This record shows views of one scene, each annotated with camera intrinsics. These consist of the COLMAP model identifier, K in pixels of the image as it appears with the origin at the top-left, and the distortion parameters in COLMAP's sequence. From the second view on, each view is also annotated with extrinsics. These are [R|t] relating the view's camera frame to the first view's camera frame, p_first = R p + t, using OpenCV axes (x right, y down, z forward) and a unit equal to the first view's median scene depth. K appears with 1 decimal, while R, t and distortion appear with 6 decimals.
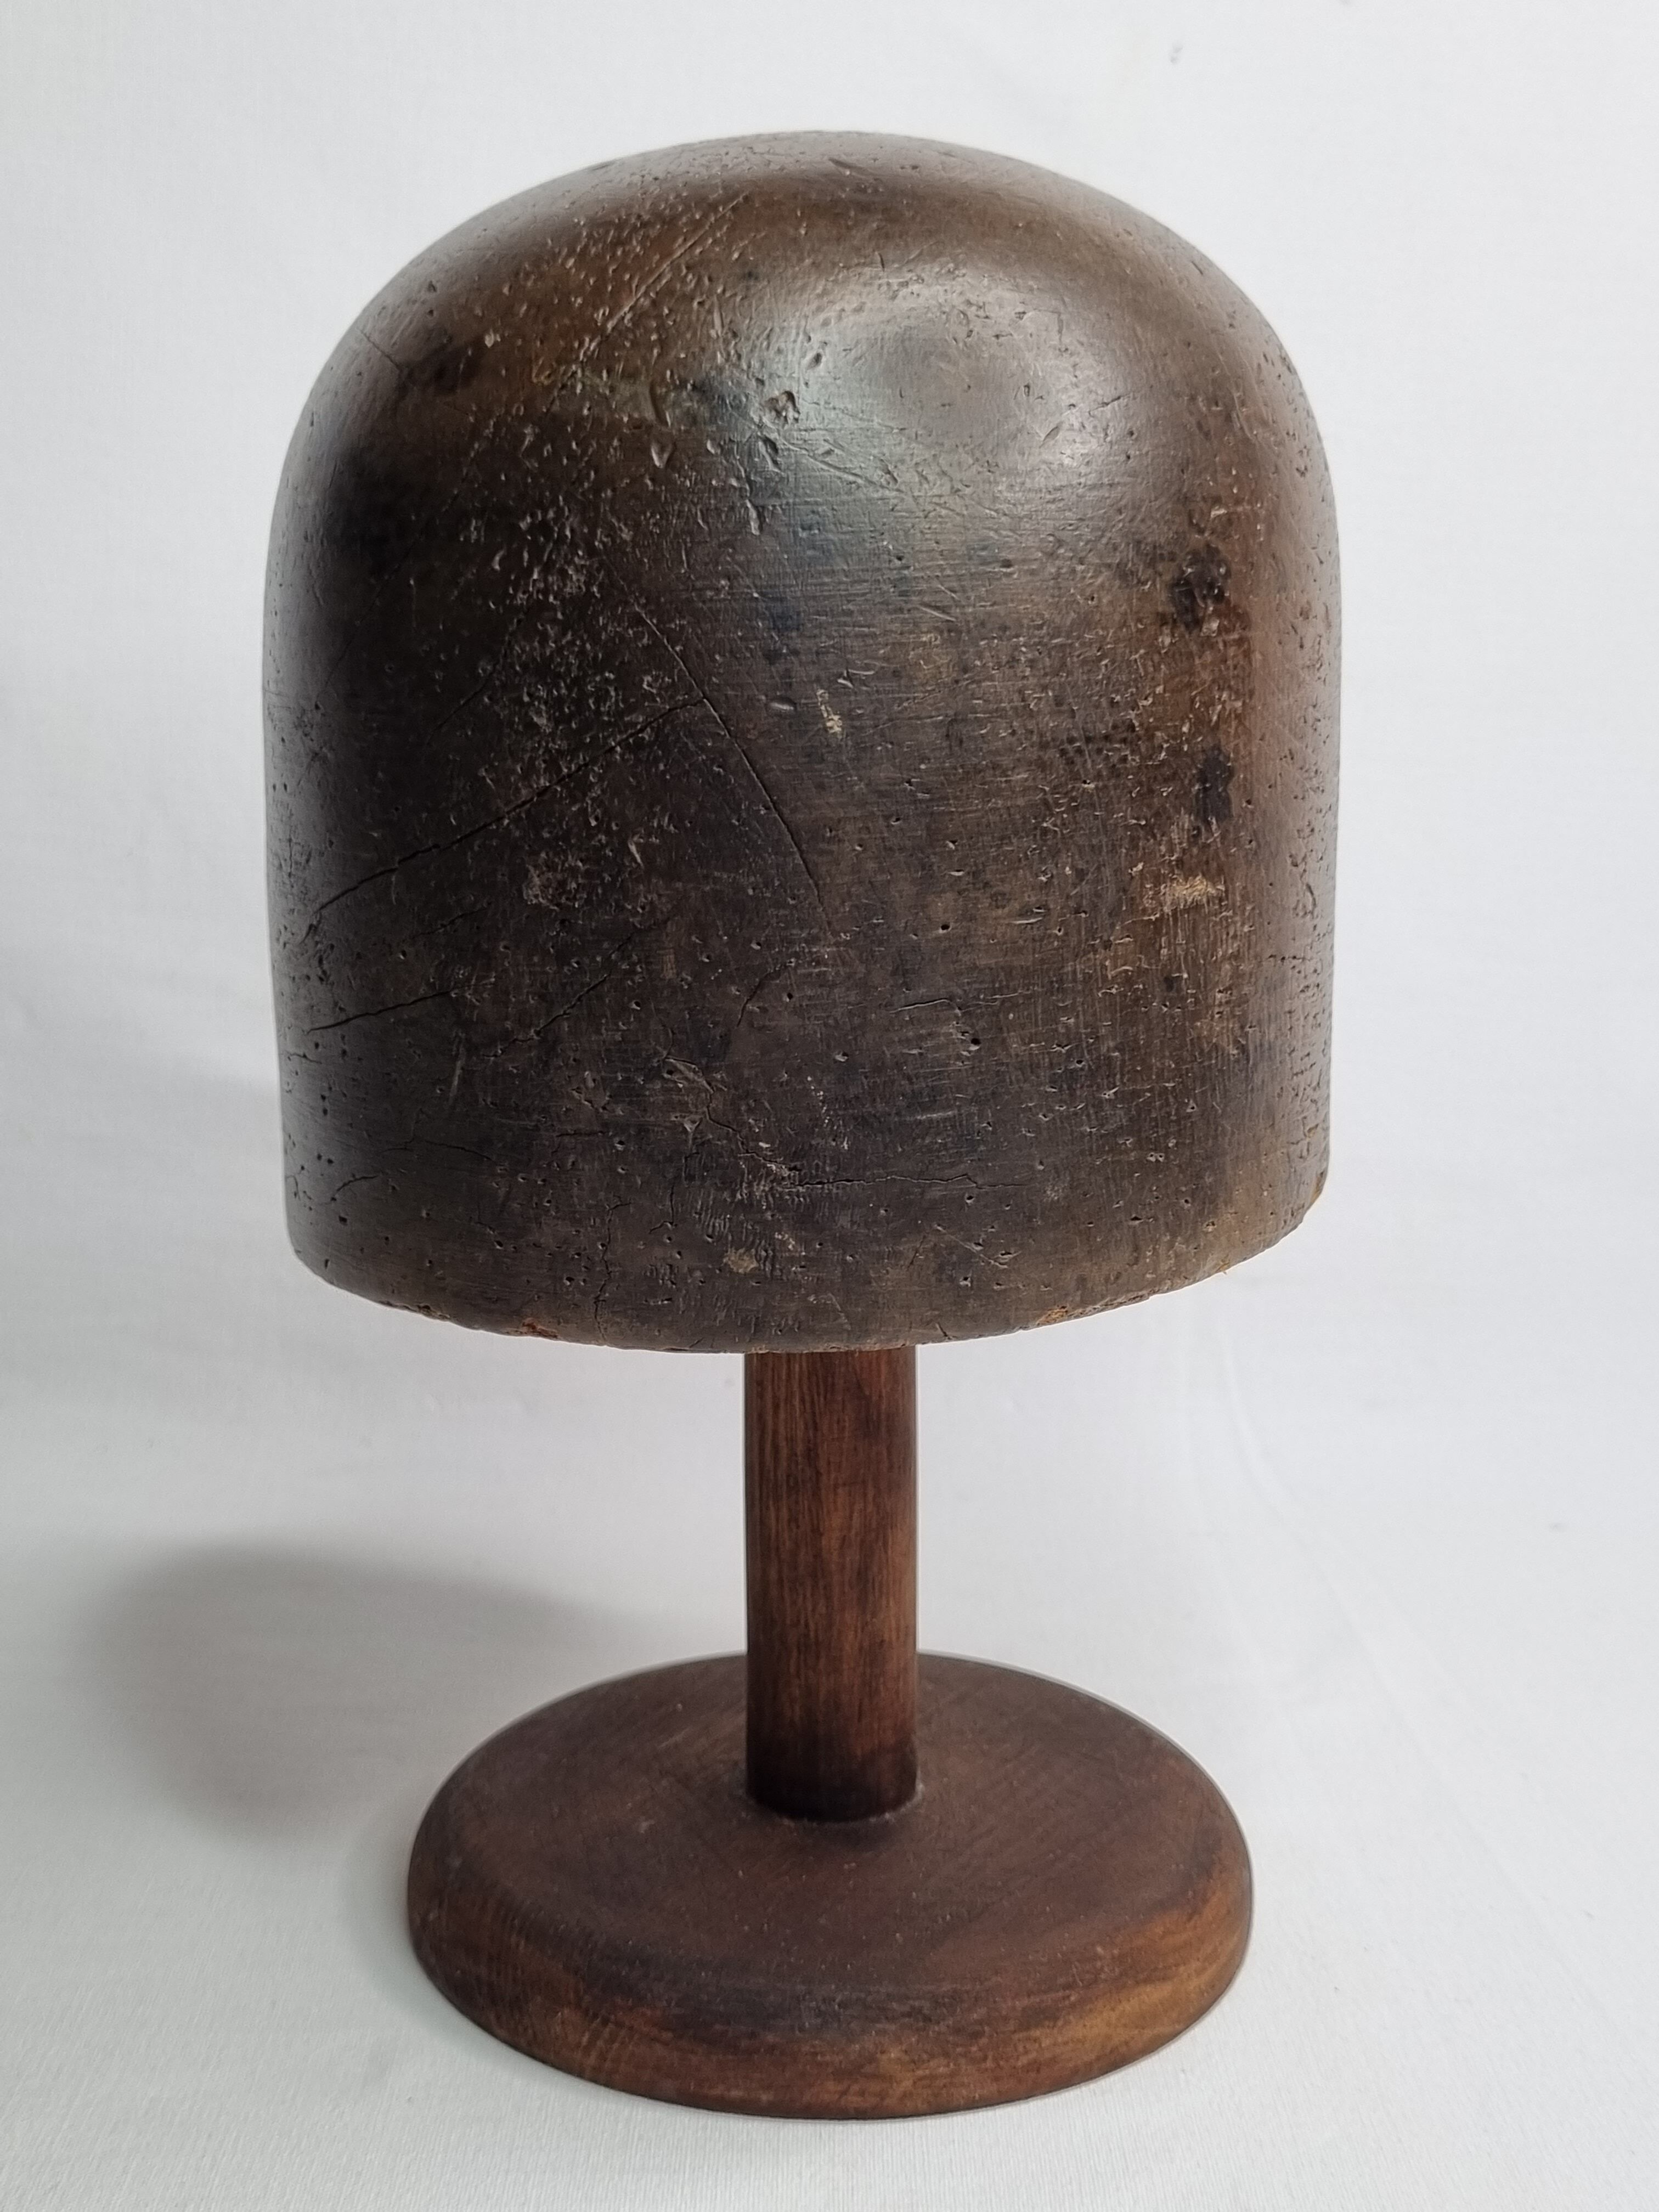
lens RADIAL K [[2736.9, 0, 856.4], [0, 2736.9, 1126.0], [0, 0, 1]] dist [0.010789, -0.049482]
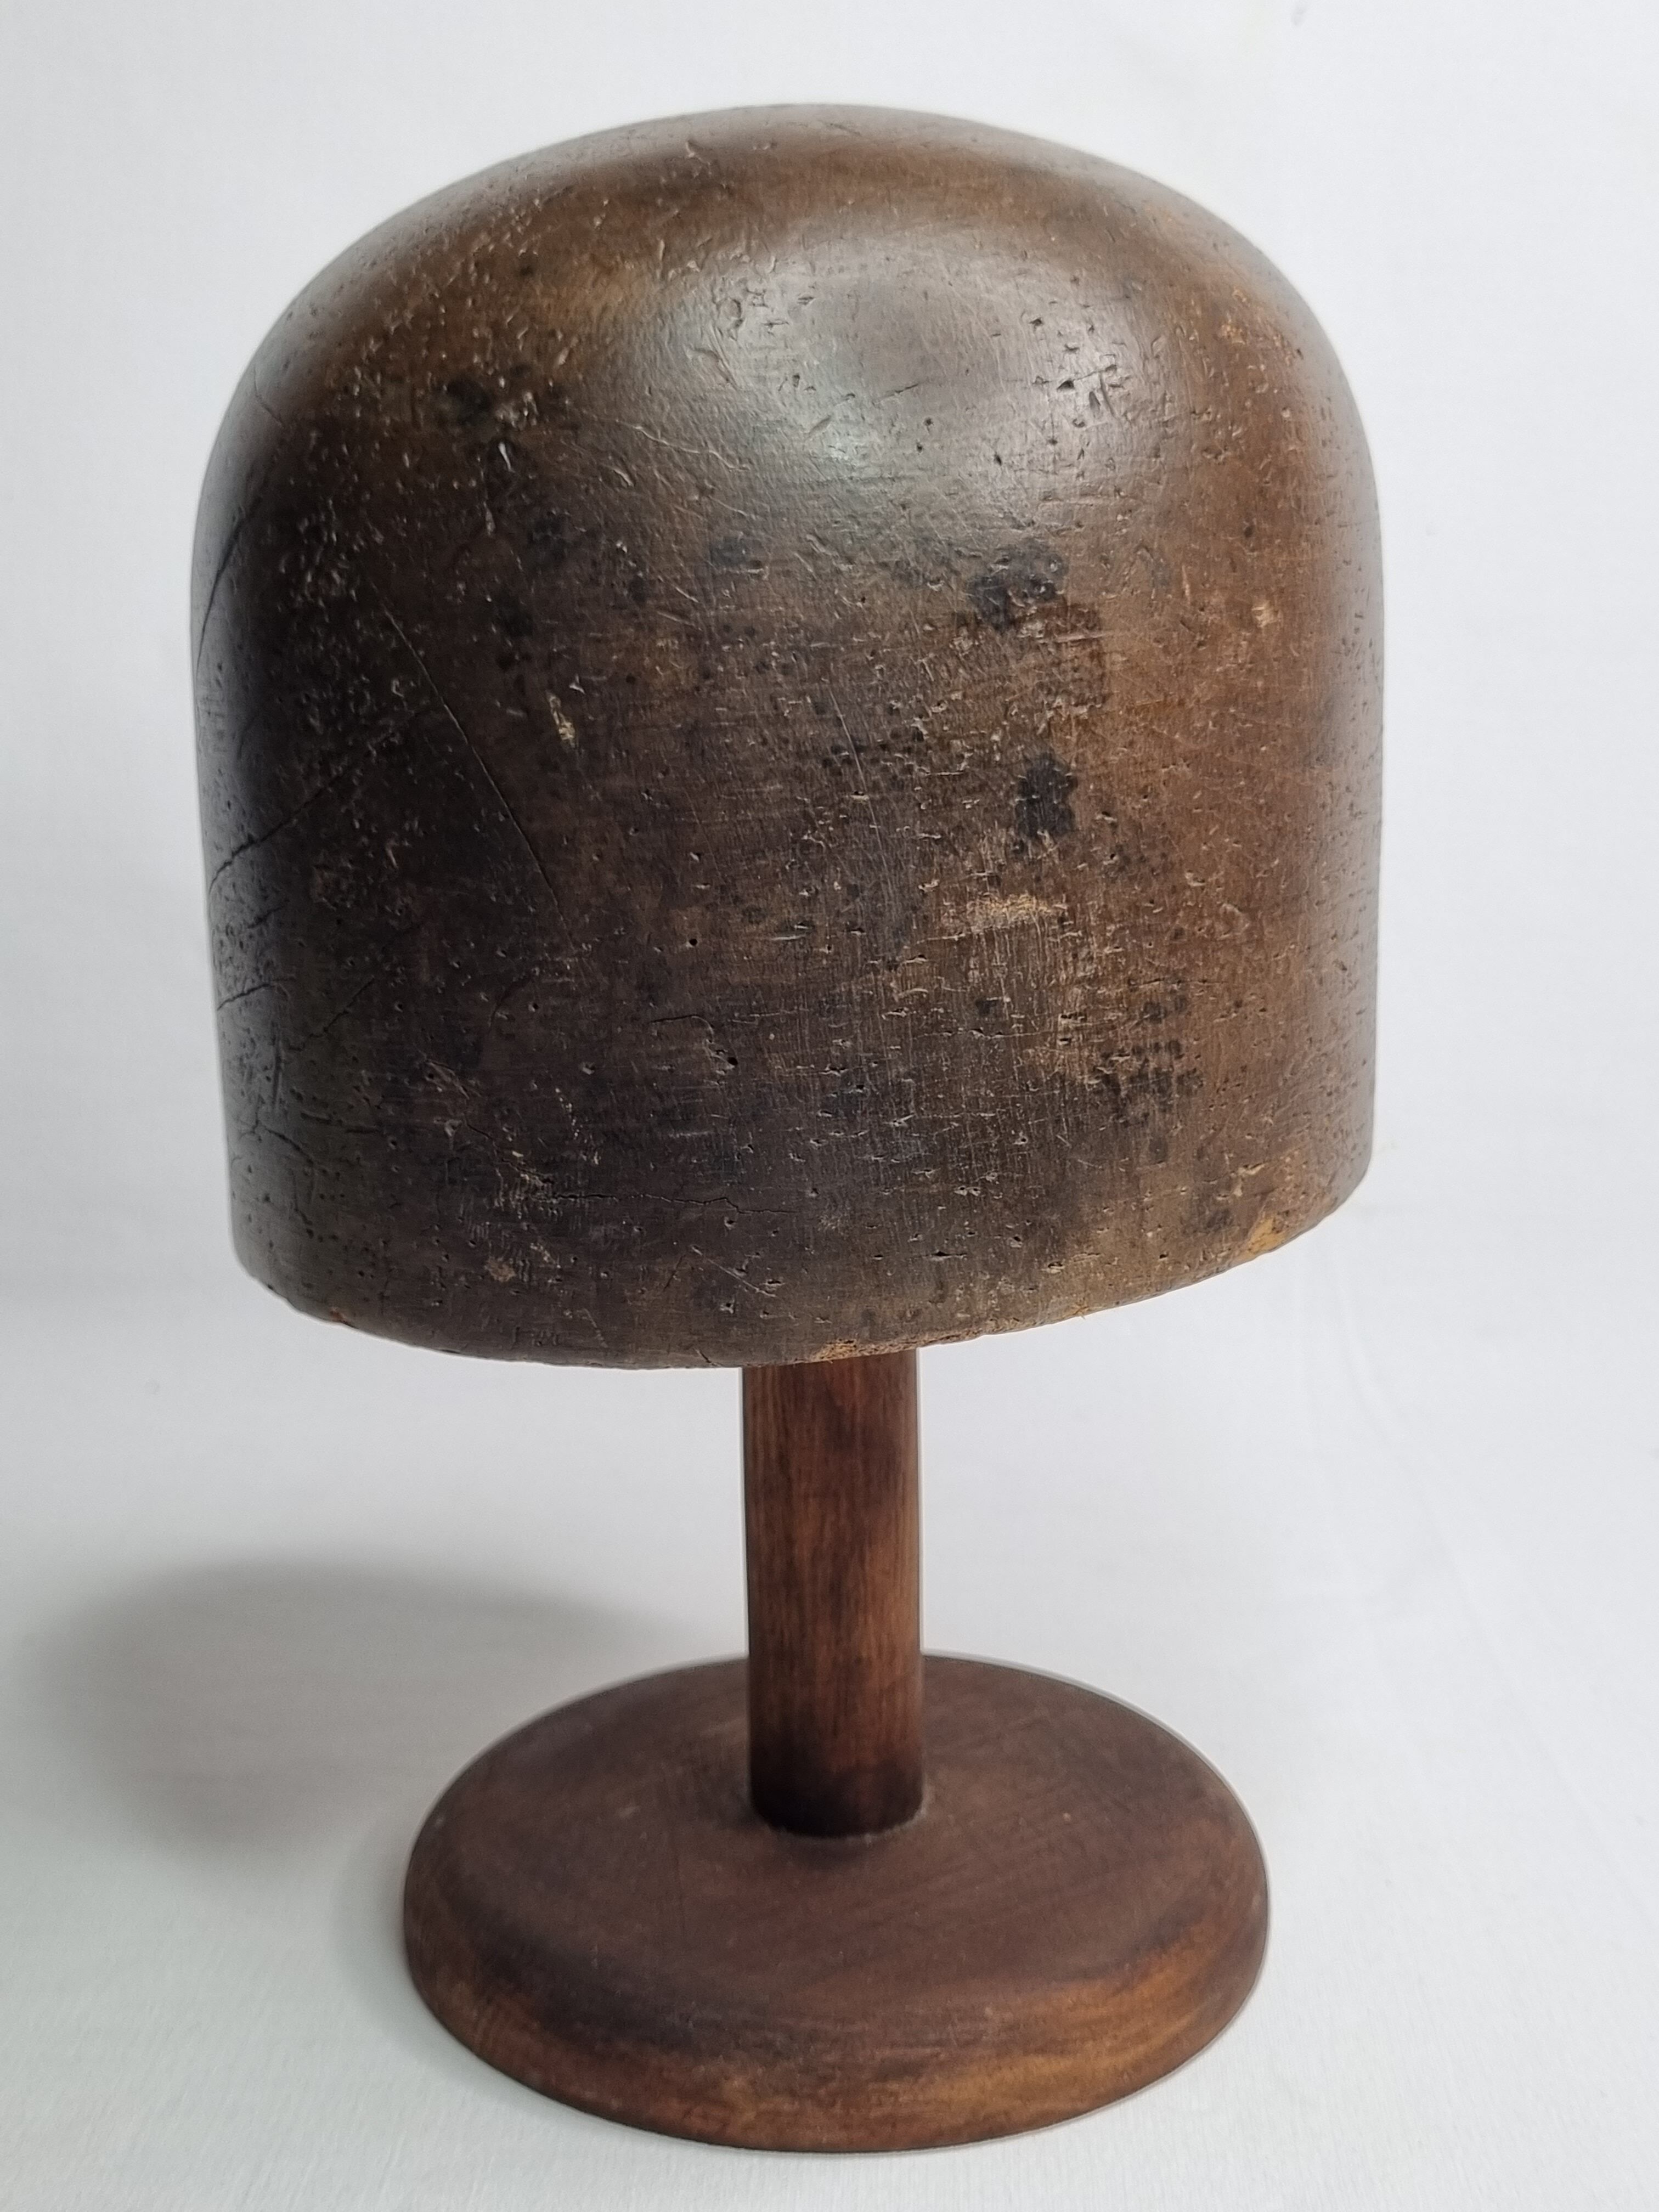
lens RADIAL K [[2736.9, 0, 856.4], [0, 2736.9, 1126.0], [0, 0, 1]] dist [0.010789, -0.049482]
pose [[0.945334, 0.062464, -0.320064, 0.395811], [-0.054782, 0.997954, 0.032959, -0.042327], [0.321468, -0.013623, 0.946822, 0.101753]]
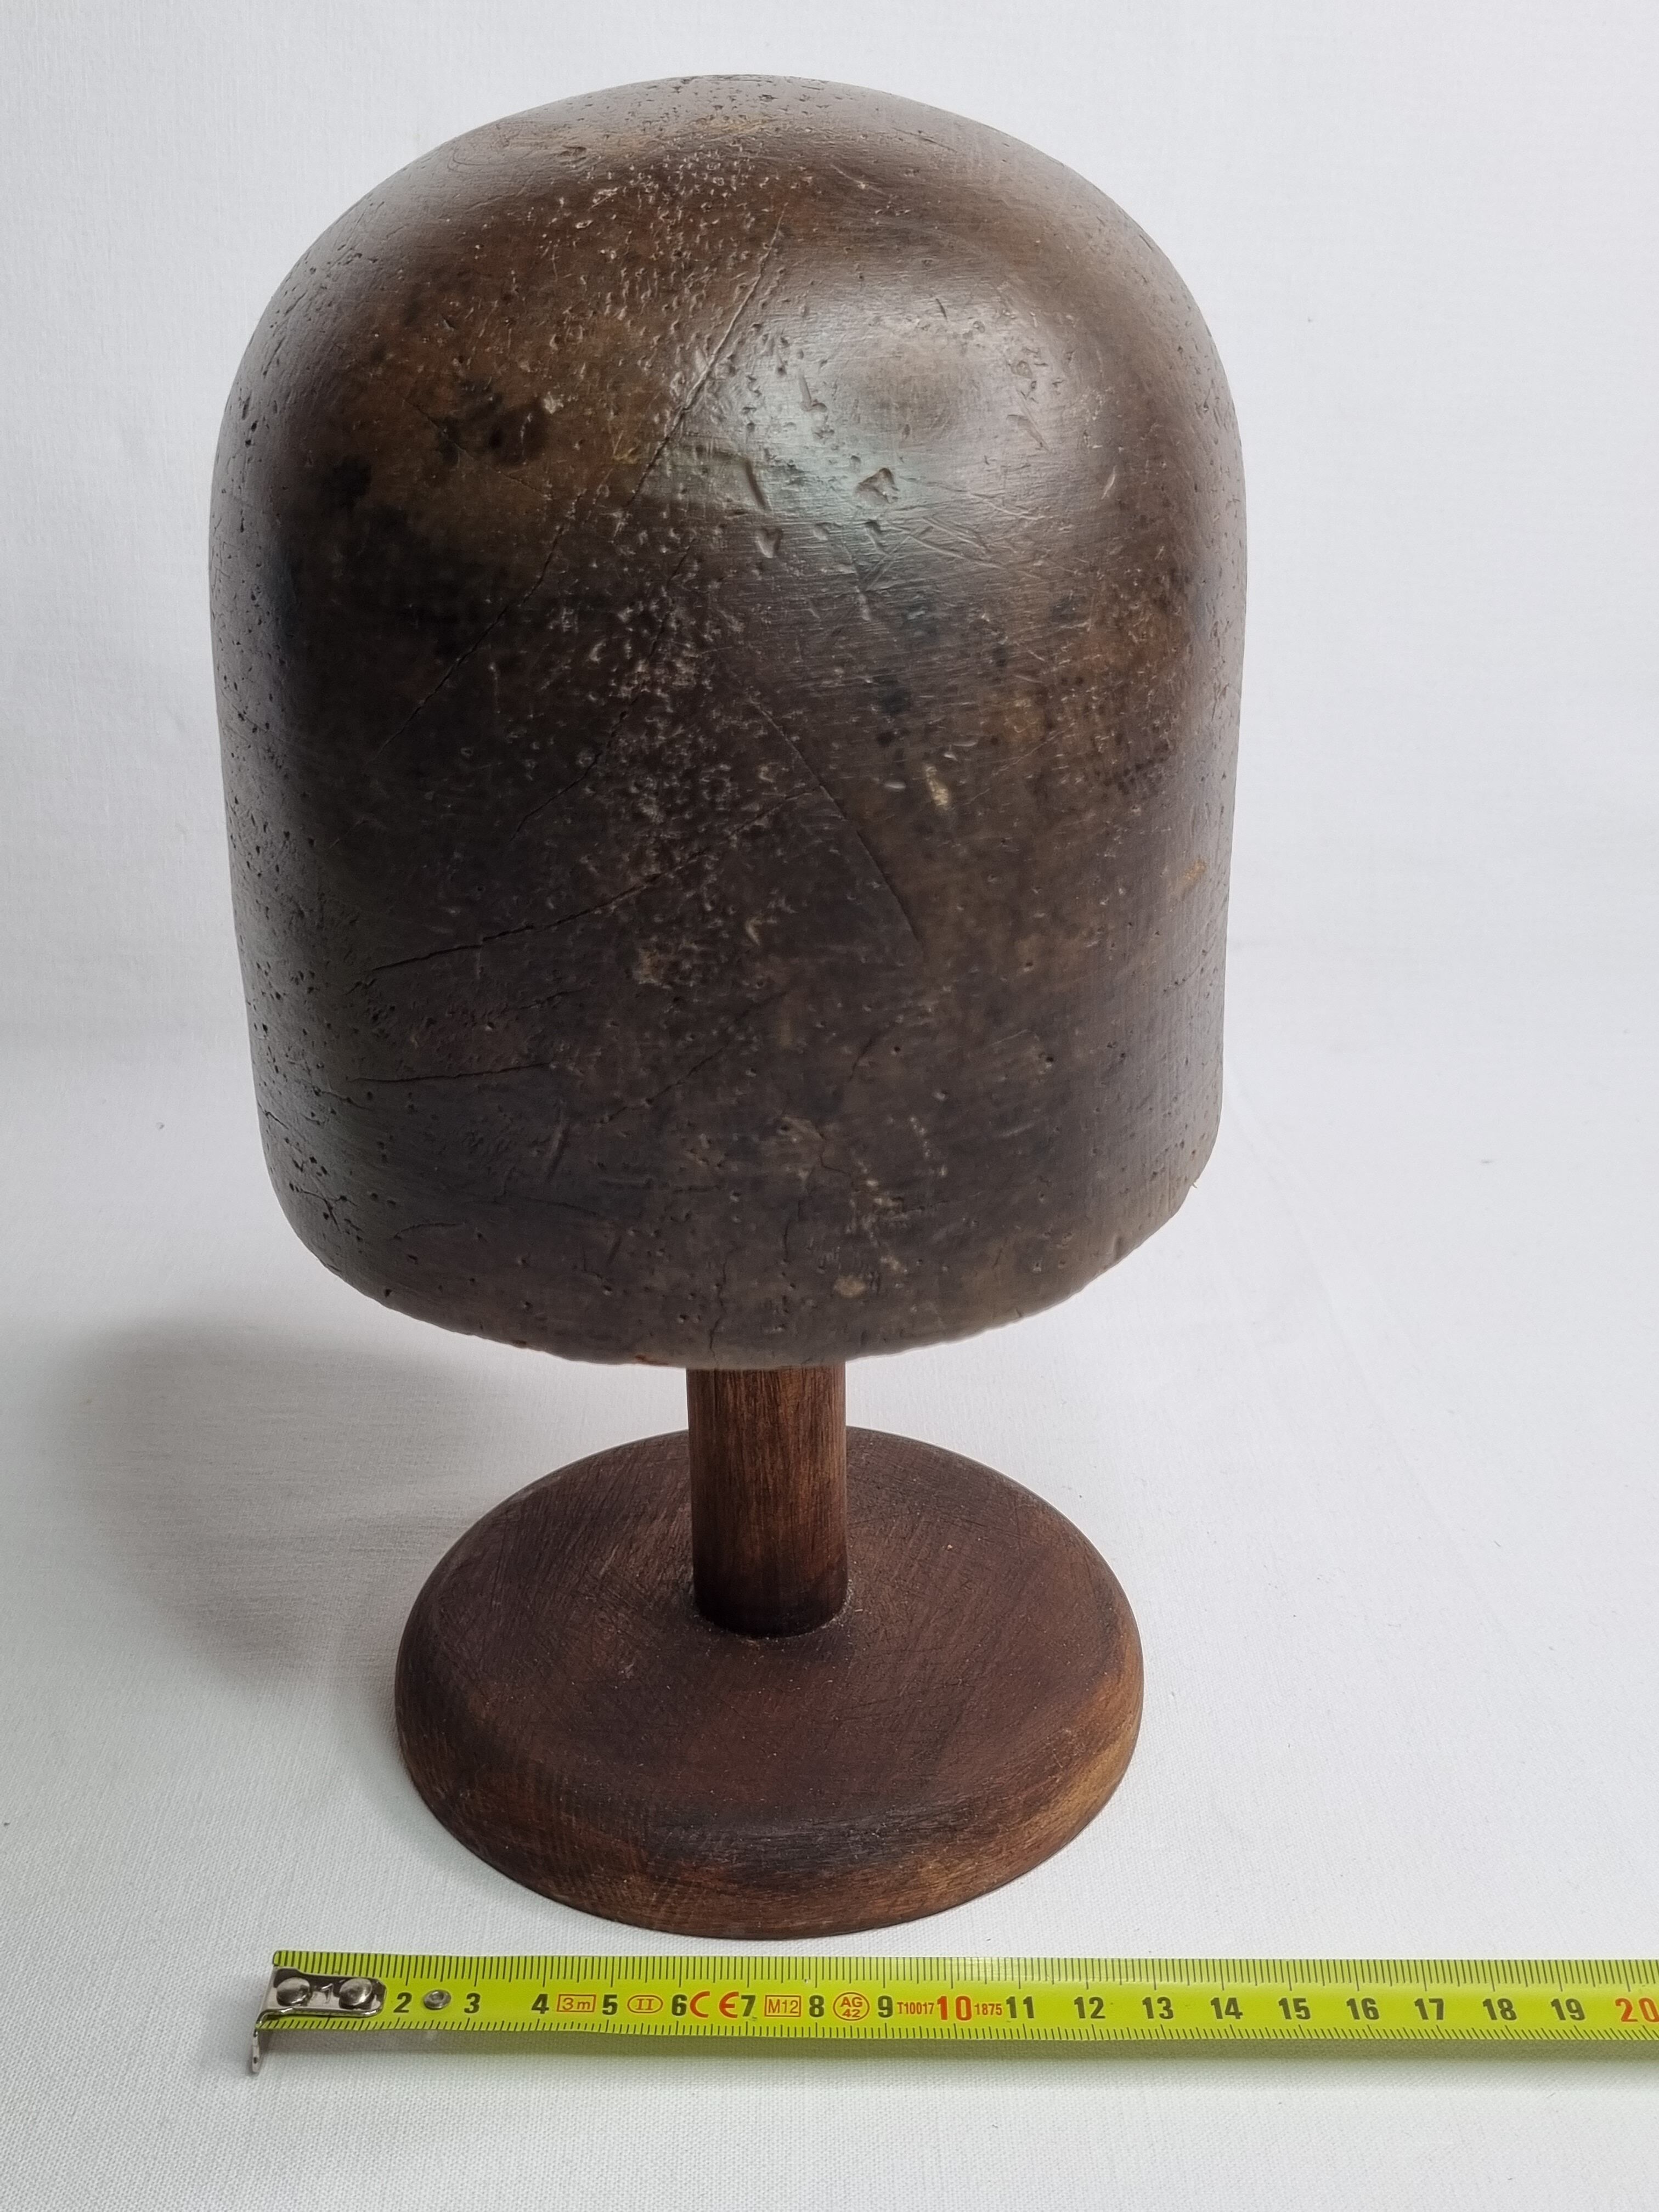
lens RADIAL K [[2435.1, 0, 851.0], [0, 2435.1, 1109.0], [0, 0, 1]] dist [0.017104, 0.010536]
pose [[0.961206, -0.116498, 0.250021, -0.271629], [0.060250, 0.973219, 0.221846, -0.228428], [-0.269170, -0.198176, 0.942483, 0.121260]]
